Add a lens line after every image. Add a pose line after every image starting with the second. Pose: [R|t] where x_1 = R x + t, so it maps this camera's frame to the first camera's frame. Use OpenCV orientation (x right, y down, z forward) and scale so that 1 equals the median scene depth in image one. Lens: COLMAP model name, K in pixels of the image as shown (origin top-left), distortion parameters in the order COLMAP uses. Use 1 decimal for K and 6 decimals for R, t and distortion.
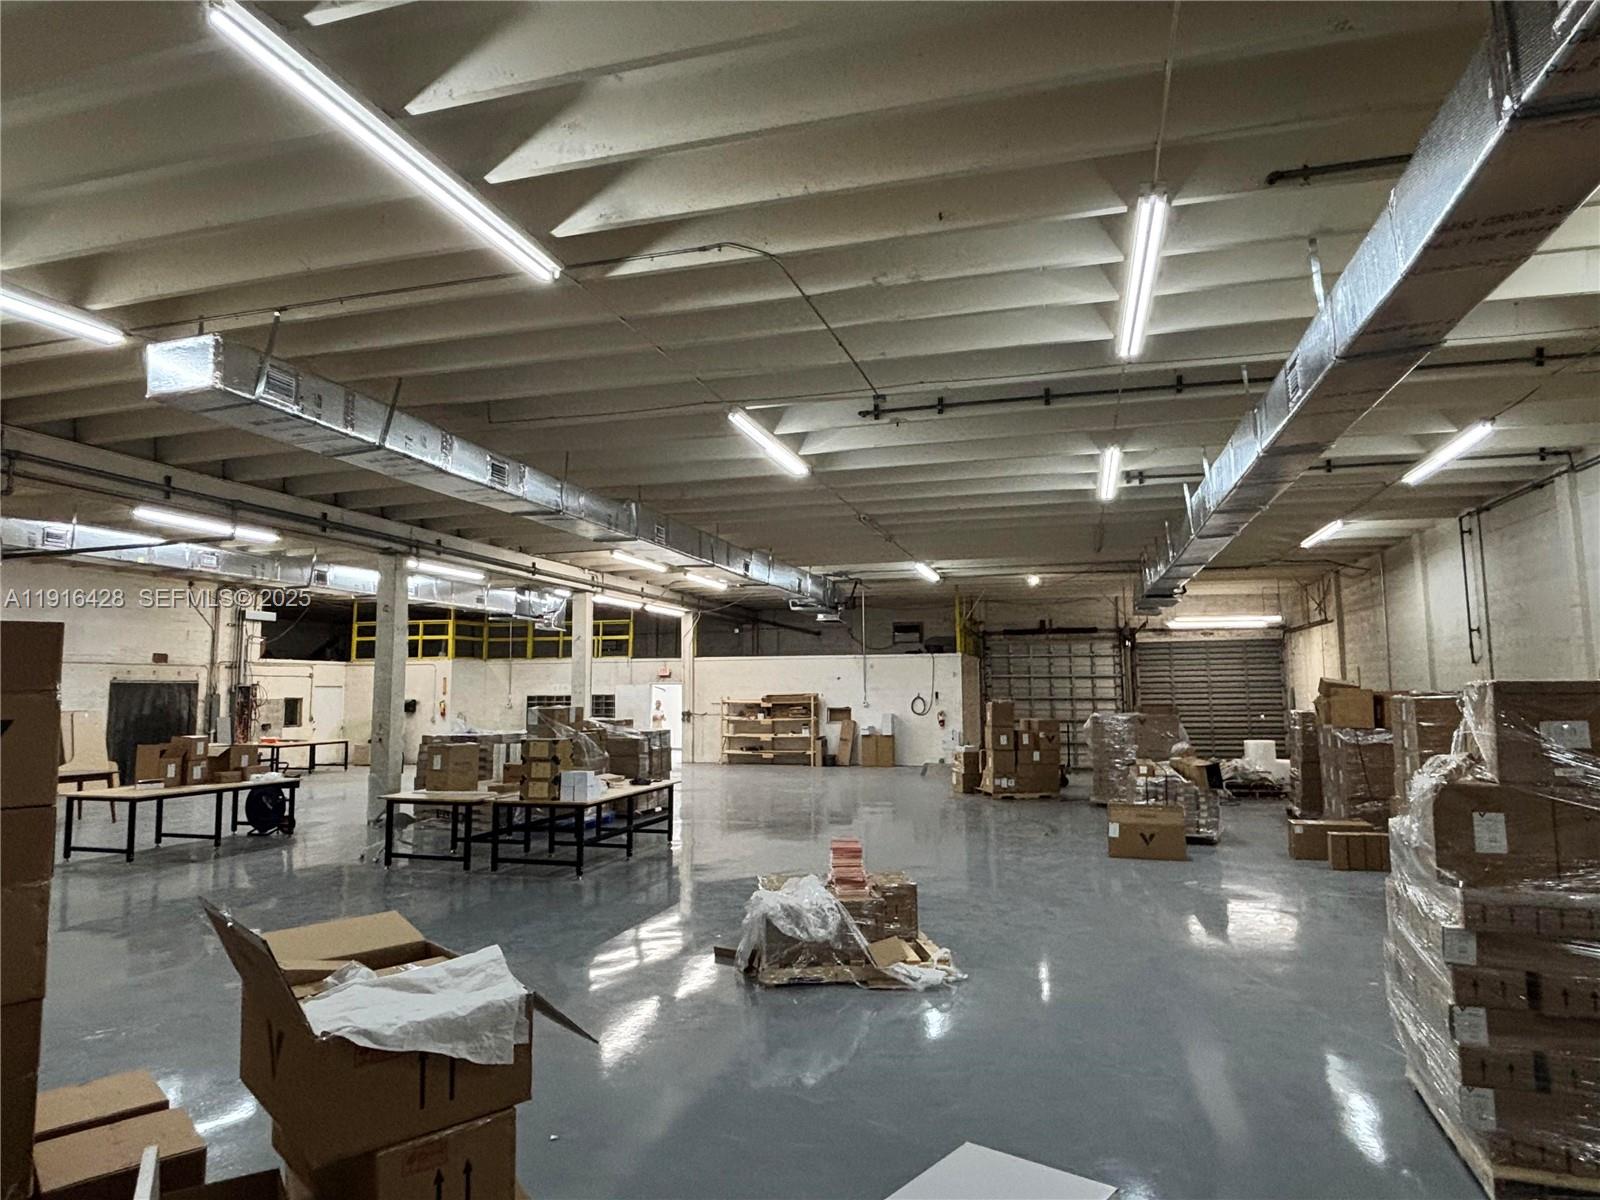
lens RADIAL K [[961.9, 0, 788.7], [0, 961.9, 599.2], [0, 0, 1]] dist [0.033728, -0.041826]
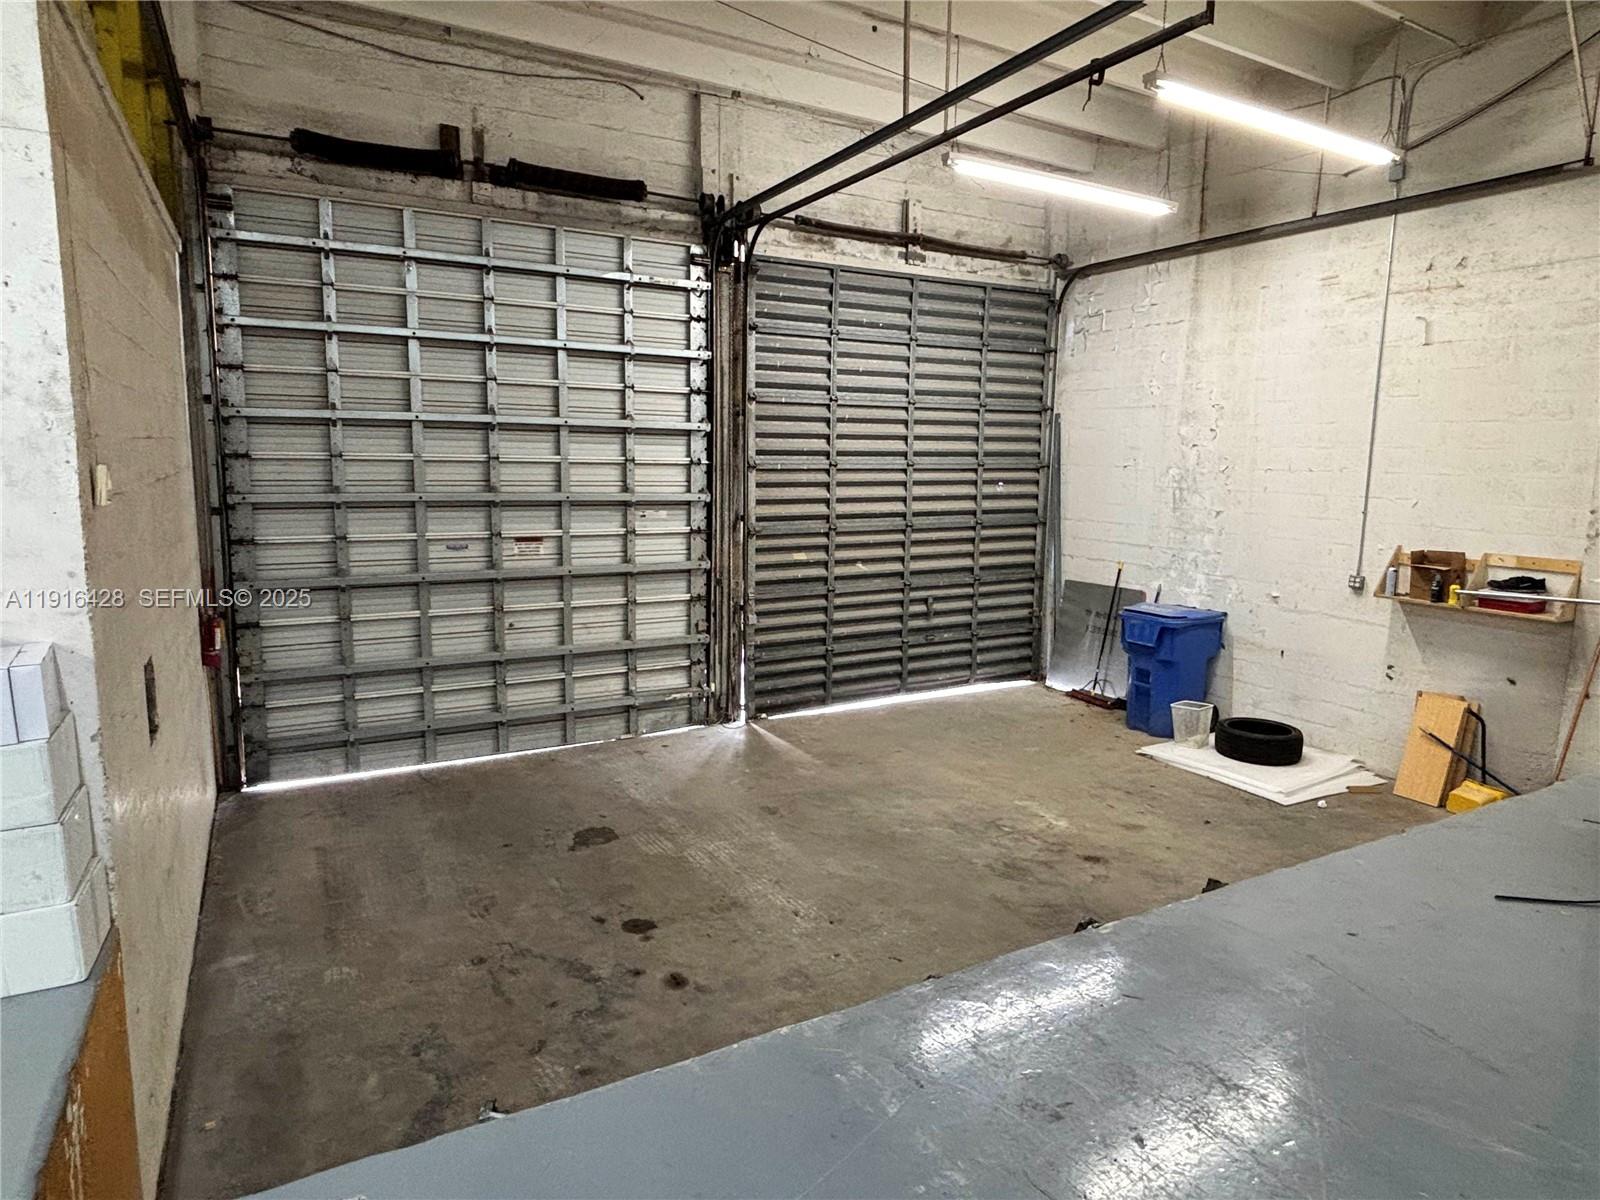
lens RADIAL K [[961.9, 0, 808.0], [0, 961.9, 594.2], [0, 0, 1]] dist [0.033728, -0.041826]
pose [[0.699908, -0.082711, 0.709428, 0.216633], [-0.090925, 0.974872, 0.203363, 0.138408], [-0.708422, -0.206840, 0.674801, 1.182514]]
